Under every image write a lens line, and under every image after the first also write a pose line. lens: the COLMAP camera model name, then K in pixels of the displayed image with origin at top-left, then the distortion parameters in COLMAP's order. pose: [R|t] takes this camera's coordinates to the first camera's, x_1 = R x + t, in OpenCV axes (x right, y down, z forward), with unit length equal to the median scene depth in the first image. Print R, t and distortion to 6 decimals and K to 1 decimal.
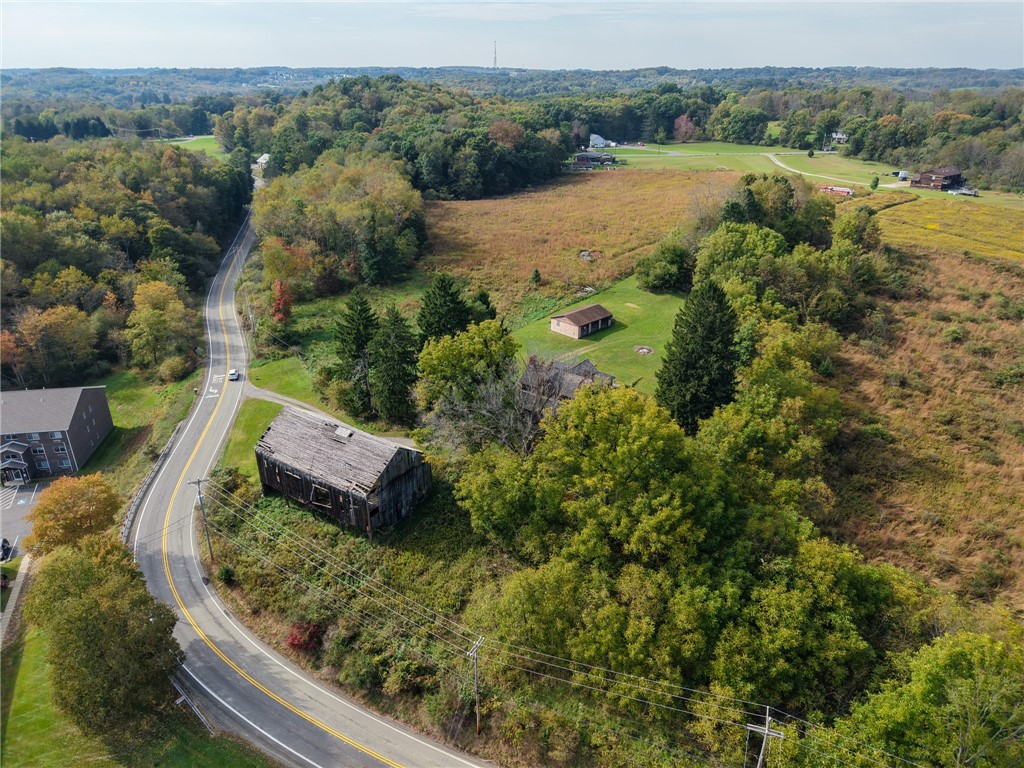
lens RADIAL K [[694.2, 0, 514.1], [0, 694.2, 387.6], [0, 0, 1]] dist [0.030437, -0.023714]
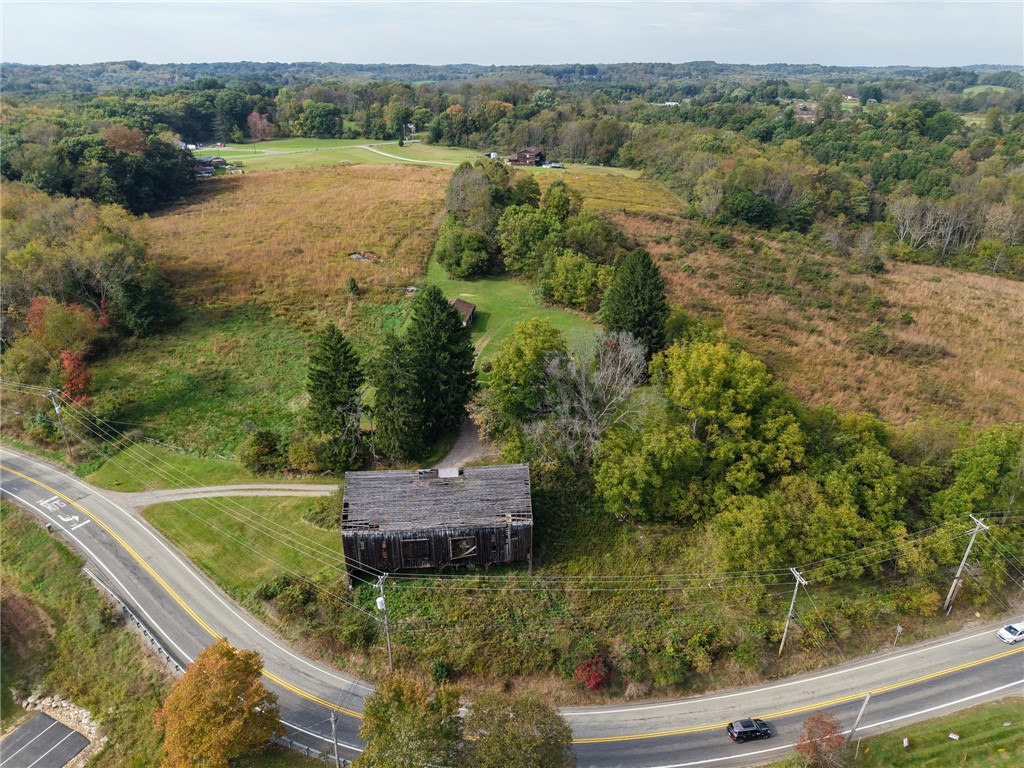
lens RADIAL K [[694.2, 0, 513.4], [0, 694.2, 379.2], [0, 0, 1]] dist [0.030437, -0.023714]
pose [[0.776201, -0.260770, 0.574031, -0.164346], [0.262862, 0.961402, 0.081304, -0.025739], [-0.573076, 0.087783, 0.814787, 0.052271]]
